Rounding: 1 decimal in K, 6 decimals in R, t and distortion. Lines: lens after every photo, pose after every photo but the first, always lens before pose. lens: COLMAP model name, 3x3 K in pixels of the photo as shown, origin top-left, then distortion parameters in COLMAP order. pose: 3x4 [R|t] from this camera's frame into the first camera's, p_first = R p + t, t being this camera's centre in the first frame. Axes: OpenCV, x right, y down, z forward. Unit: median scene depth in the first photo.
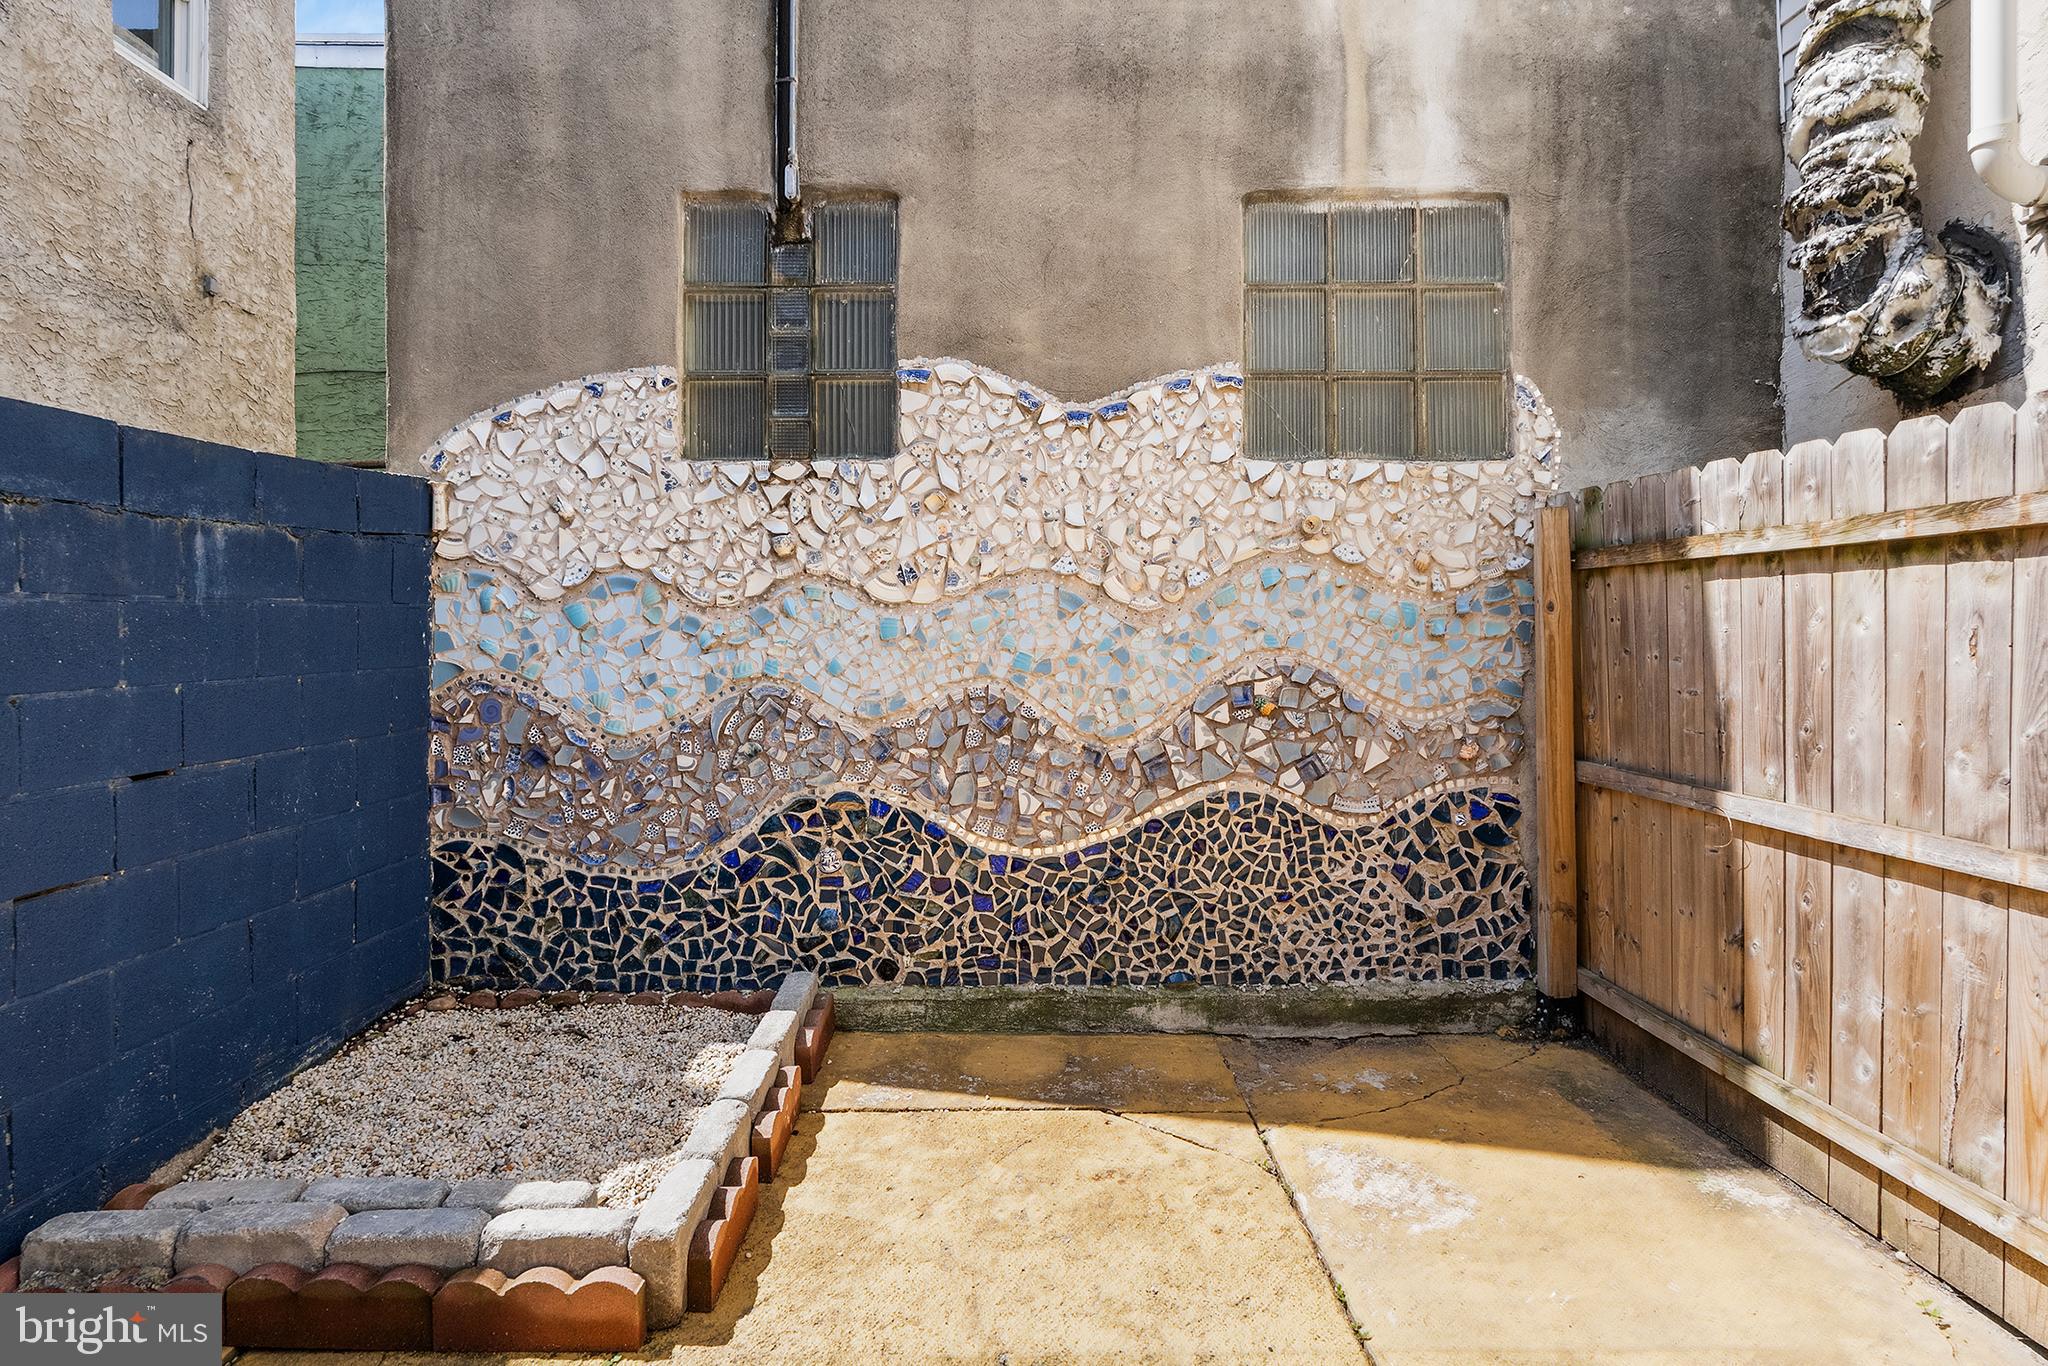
lens RADIAL K [[1079.7, 0, 1025.4], [0, 1079.7, 625.5], [0, 0, 1]] dist [-0.009754, 0.002110]
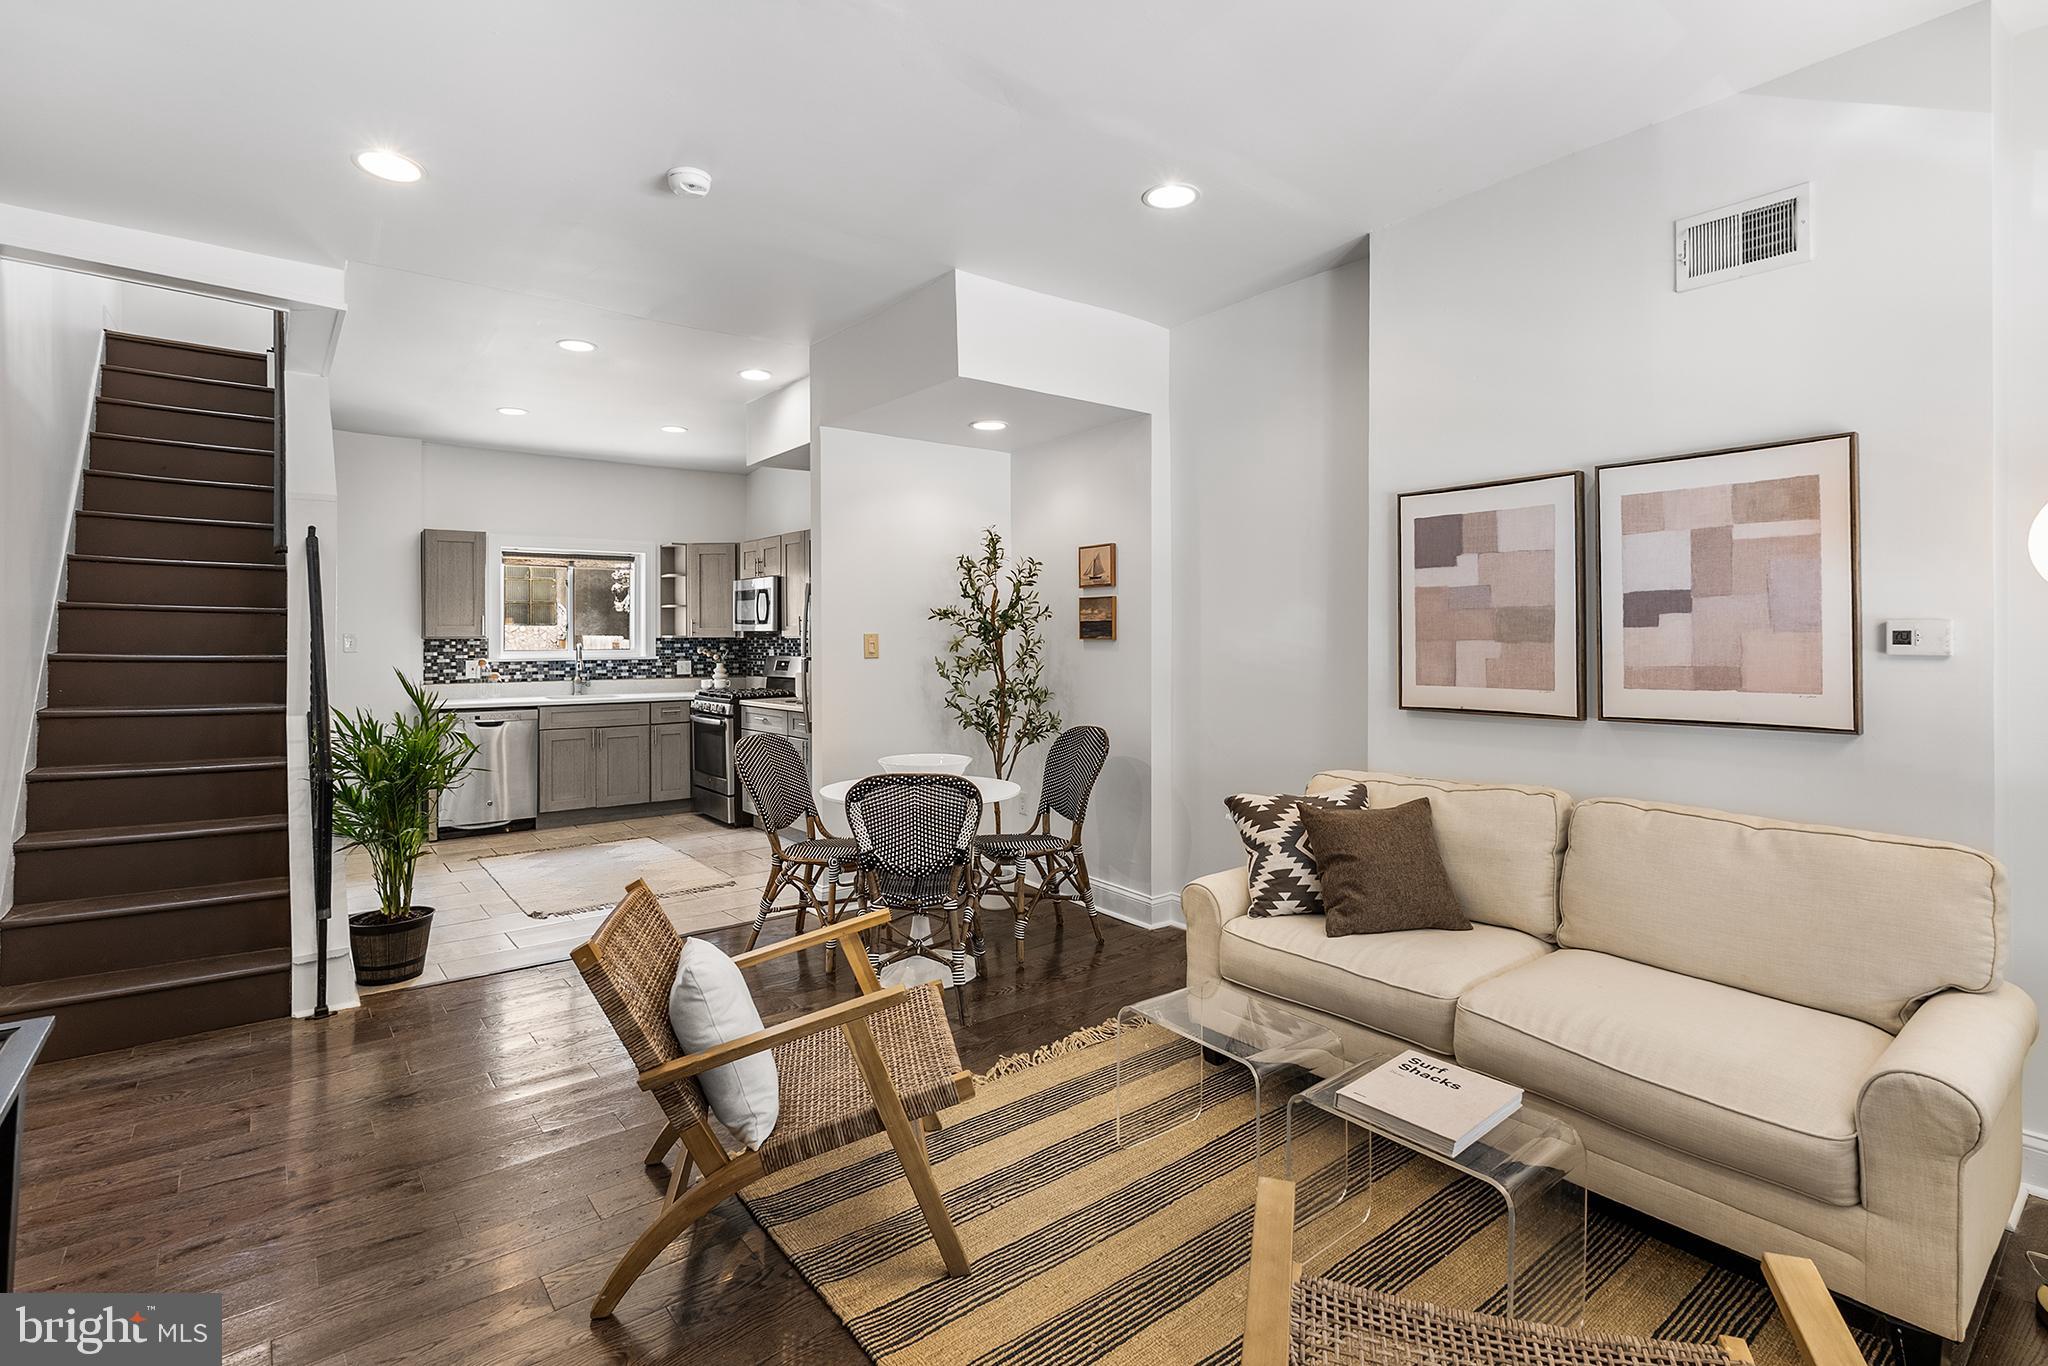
lens RADIAL K [[955.8, 0, 1024.4], [0, 955.8, 630.4], [0, 0, 1]] dist [-0.001535, -0.000351]
pose [[0.791224, 0.004982, 0.611506, -0.321329], [-0.005996, 0.999982, -0.000389, -0.145397], [-0.611497, -0.003359, 0.791240, -2.763799]]
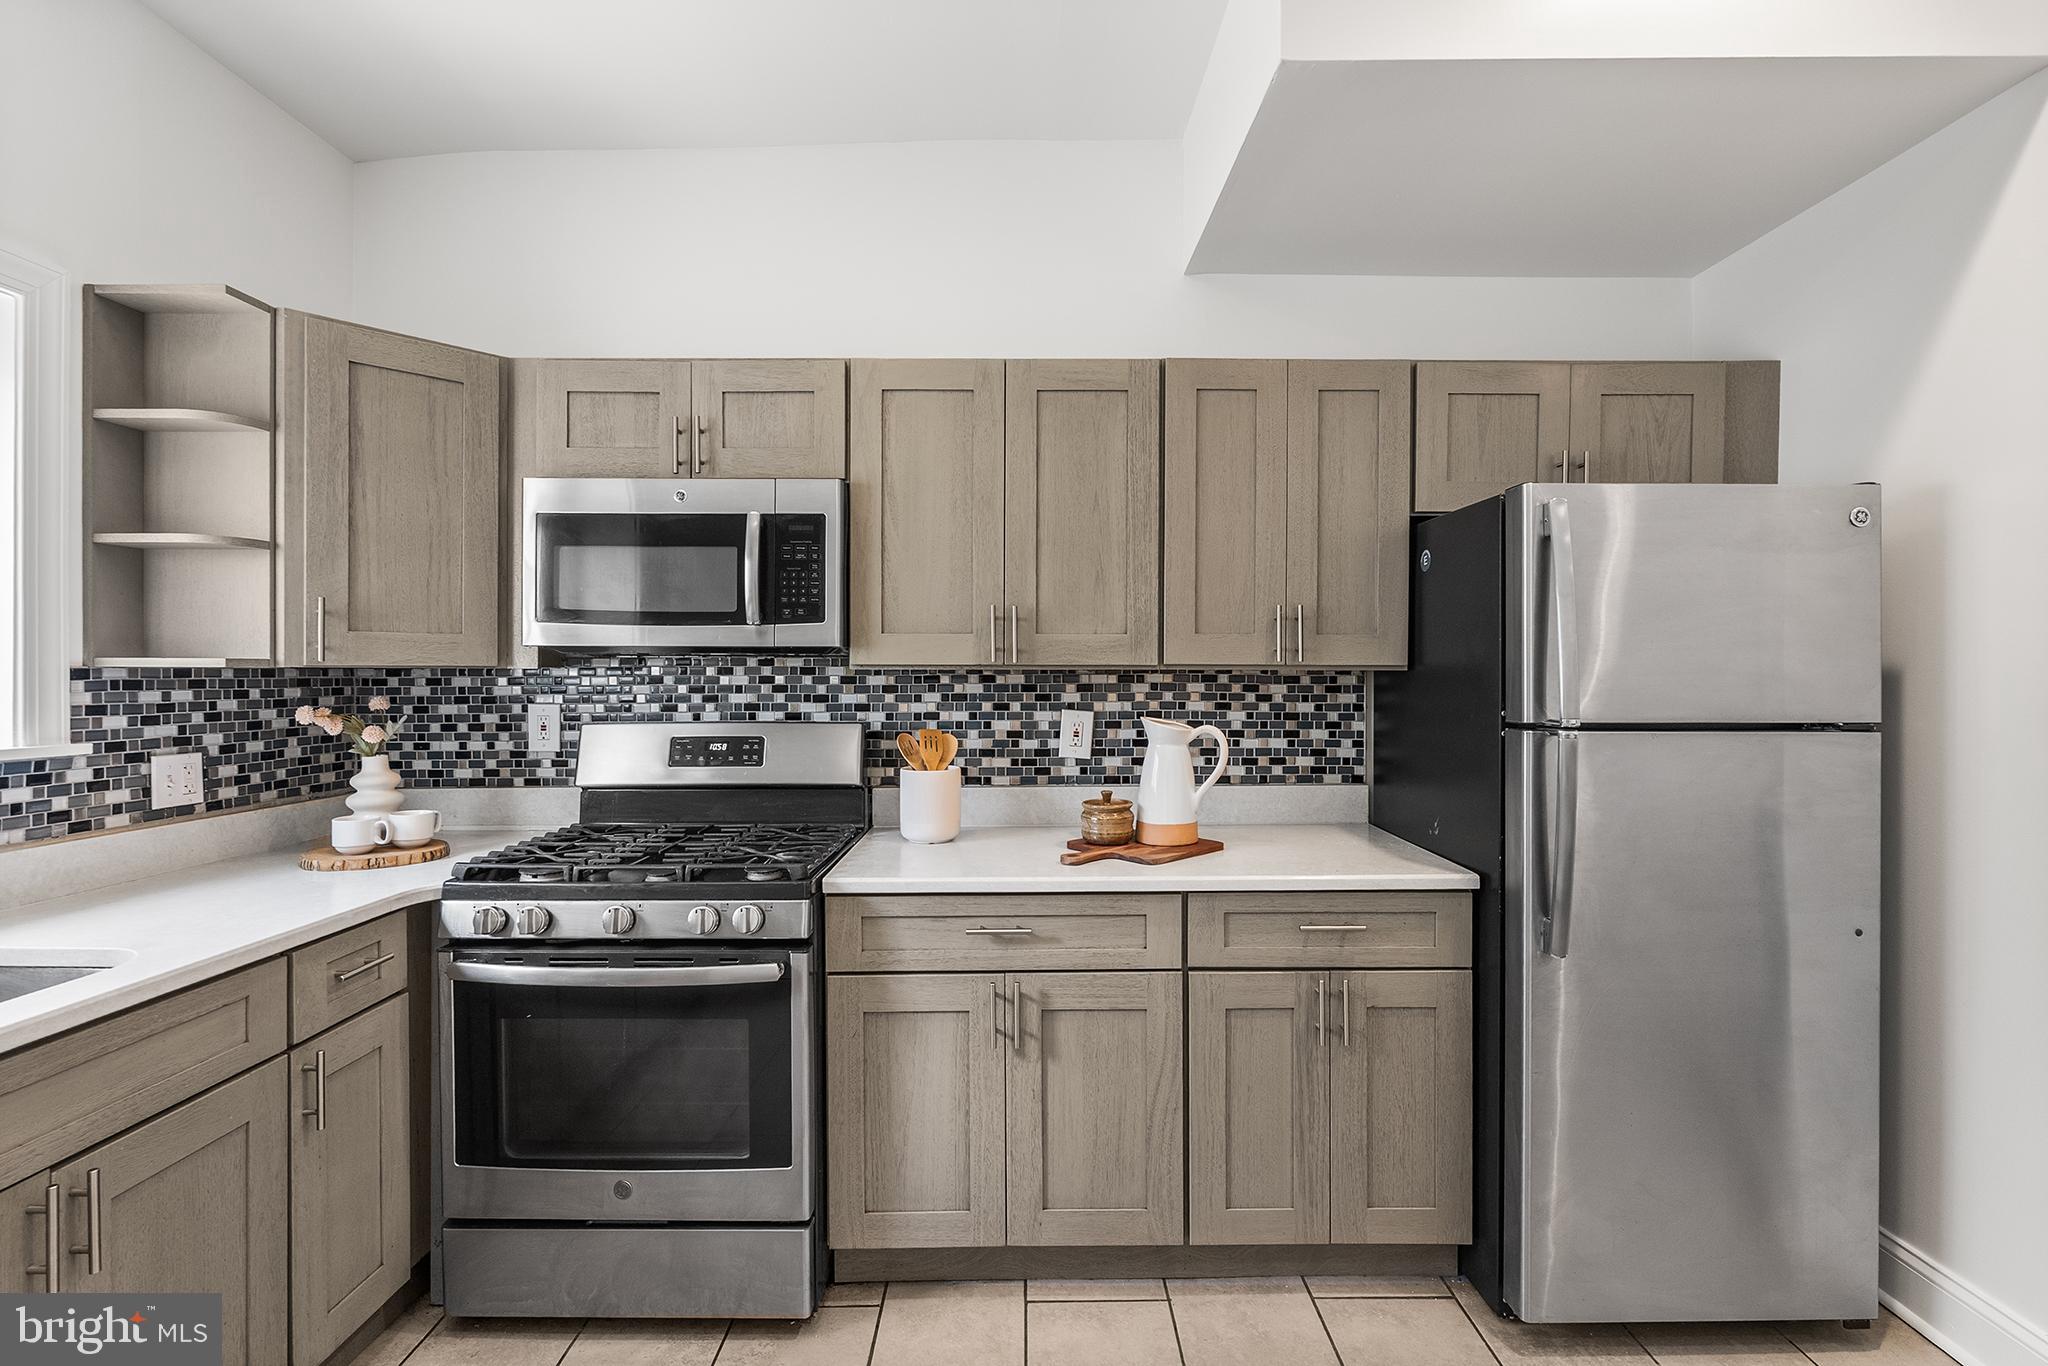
lens RADIAL K [[934.3, 0, 1037.6], [0, 934.3, 673.8], [0, 0, 1]] dist [-0.003095, -0.000030]
pose [[0.015613, 0.003755, 0.999871, -0.156657], [-0.008754, 0.999955, -0.003619, -0.124007], [-0.999840, -0.008696, 0.015645, -1.129593]]
